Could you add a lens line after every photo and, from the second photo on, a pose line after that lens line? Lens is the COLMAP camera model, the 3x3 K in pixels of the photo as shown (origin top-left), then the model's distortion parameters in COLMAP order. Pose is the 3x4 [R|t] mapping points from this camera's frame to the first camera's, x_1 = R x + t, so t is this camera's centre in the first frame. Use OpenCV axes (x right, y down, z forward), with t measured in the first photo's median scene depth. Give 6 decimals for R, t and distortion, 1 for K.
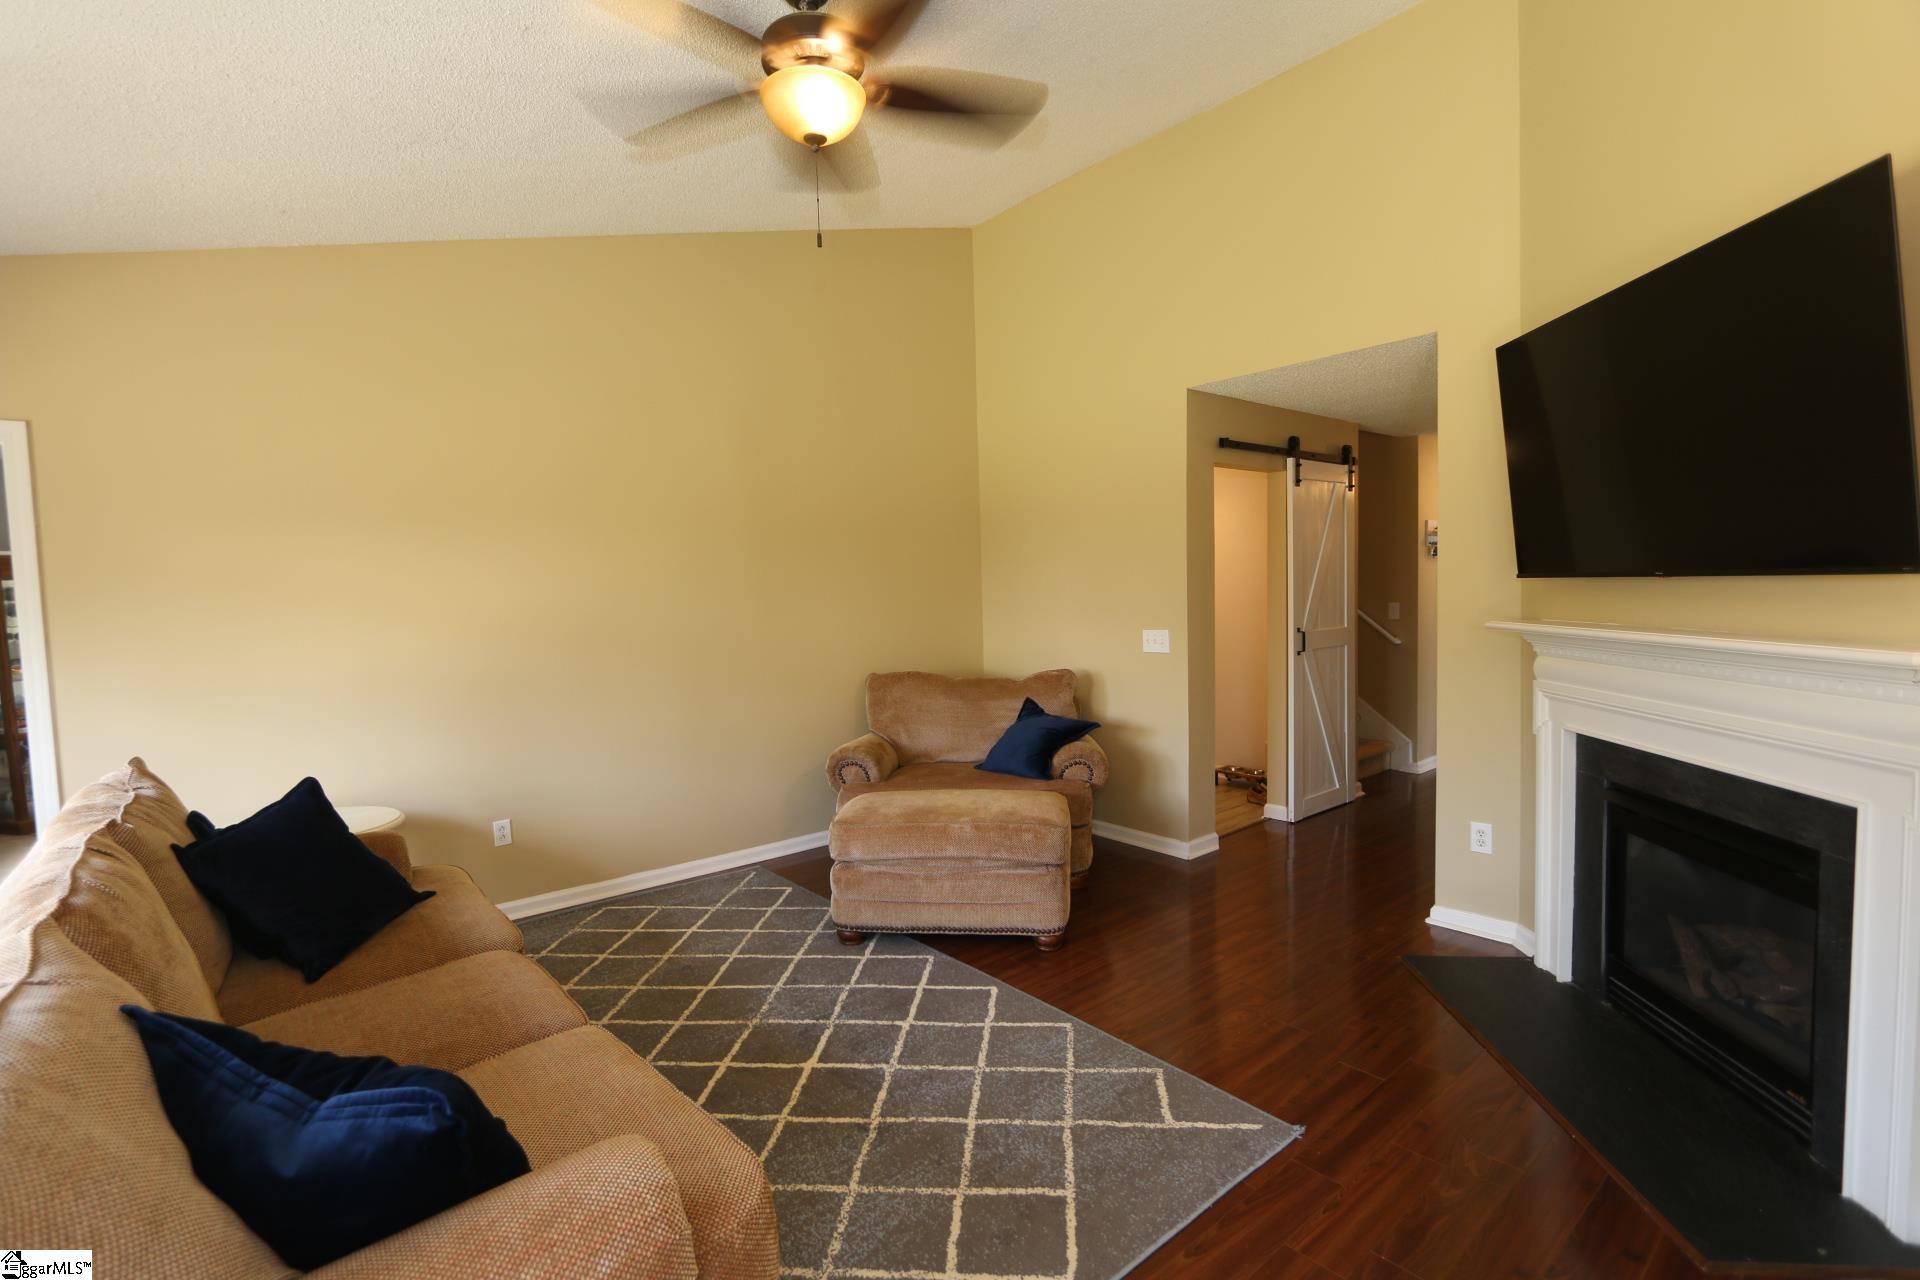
lens RADIAL K [[867.6, 0, 962.9], [0, 867.6, 644.7], [0, 0, 1]] dist [0.000908, 0.000049]
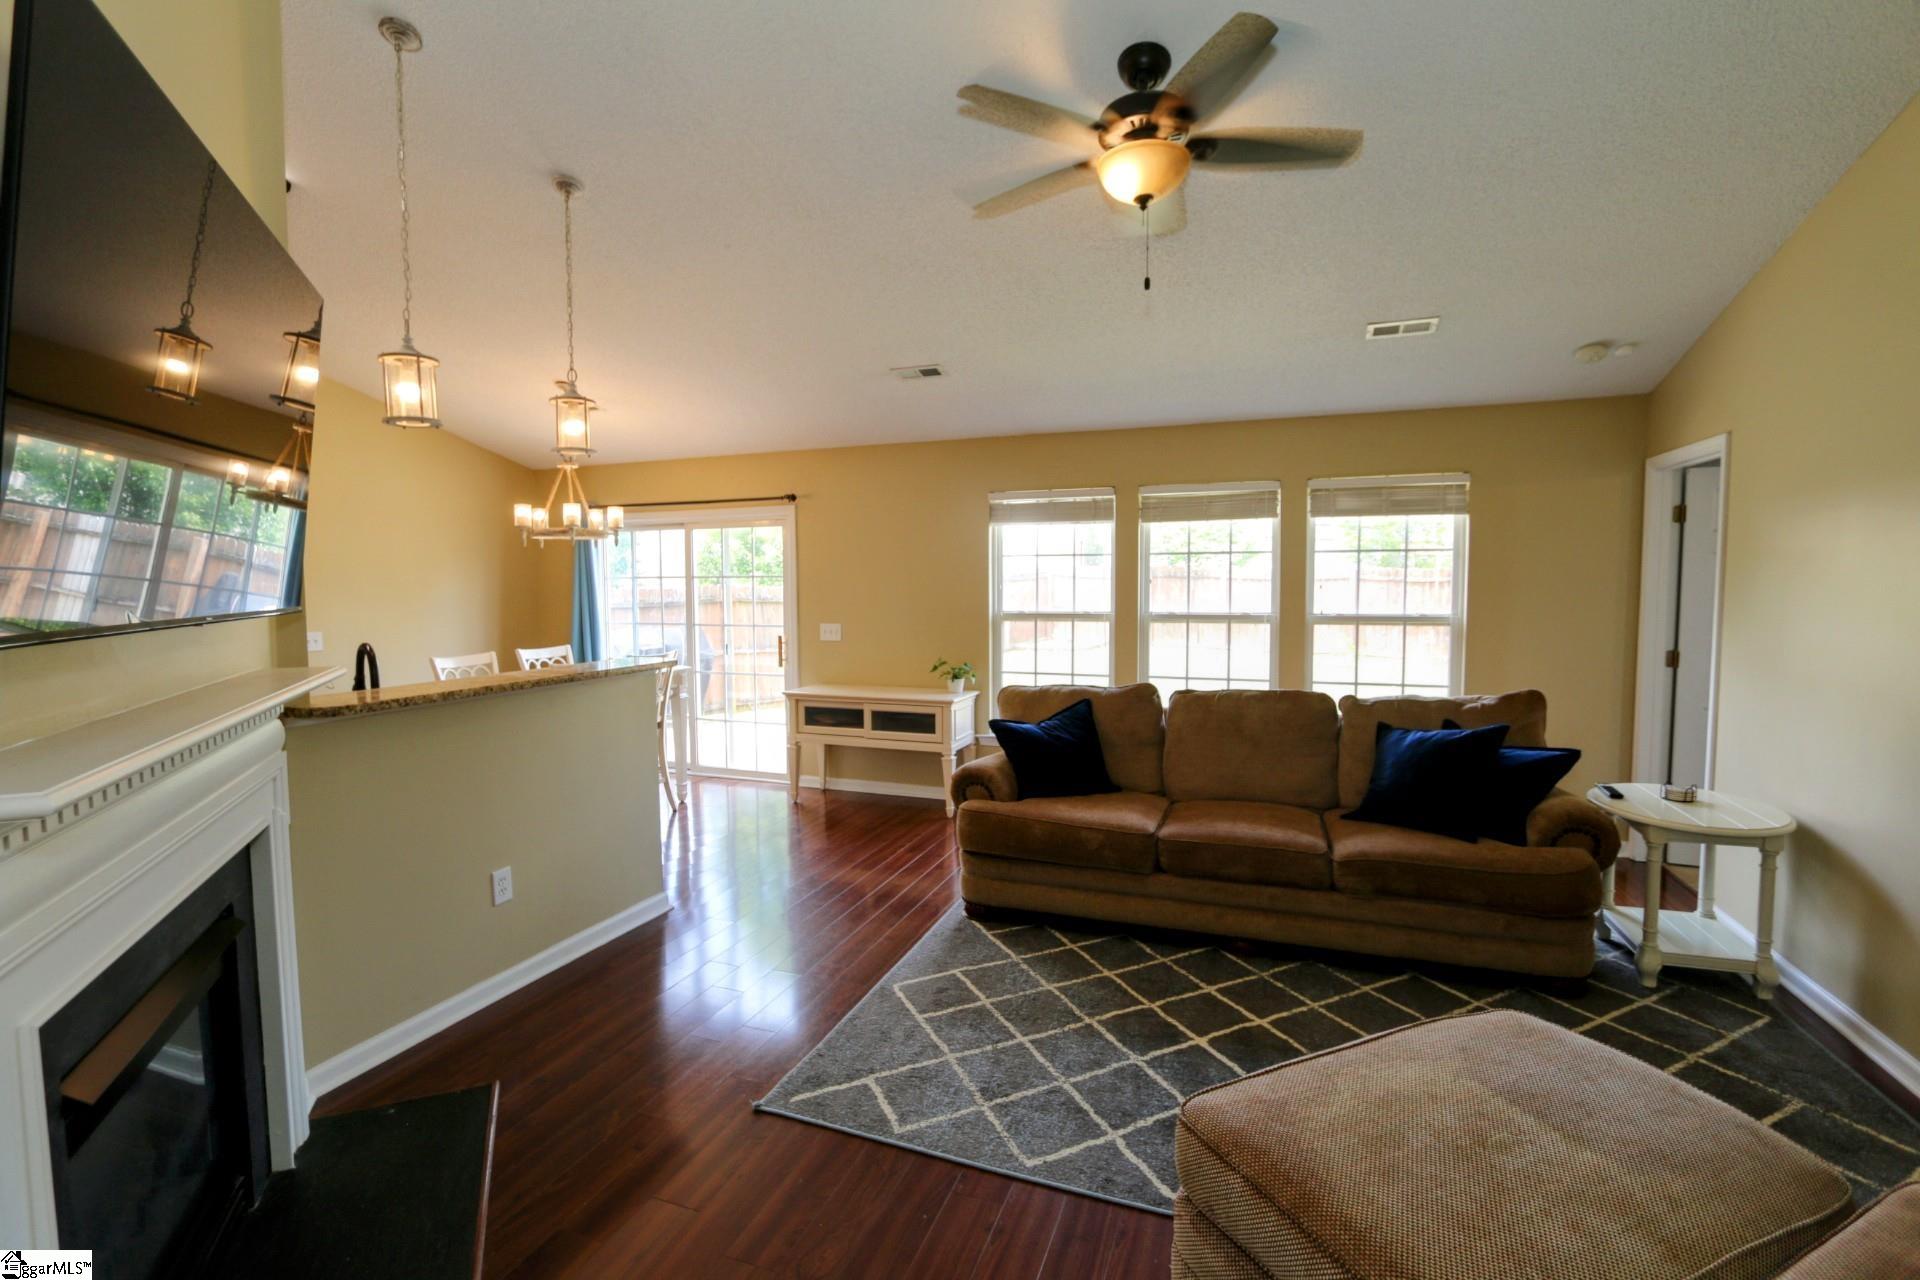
lens RADIAL K [[867.6, 0, 963.4], [0, 867.6, 635.5], [0, 0, 1]] dist [0.000908, 0.000049]
pose [[-0.865297, 0.071247, -0.496170, 0.613239], [0.005852, 0.991216, 0.132127, -0.162865], [0.501225, 0.111425, -0.858113, 1.846696]]
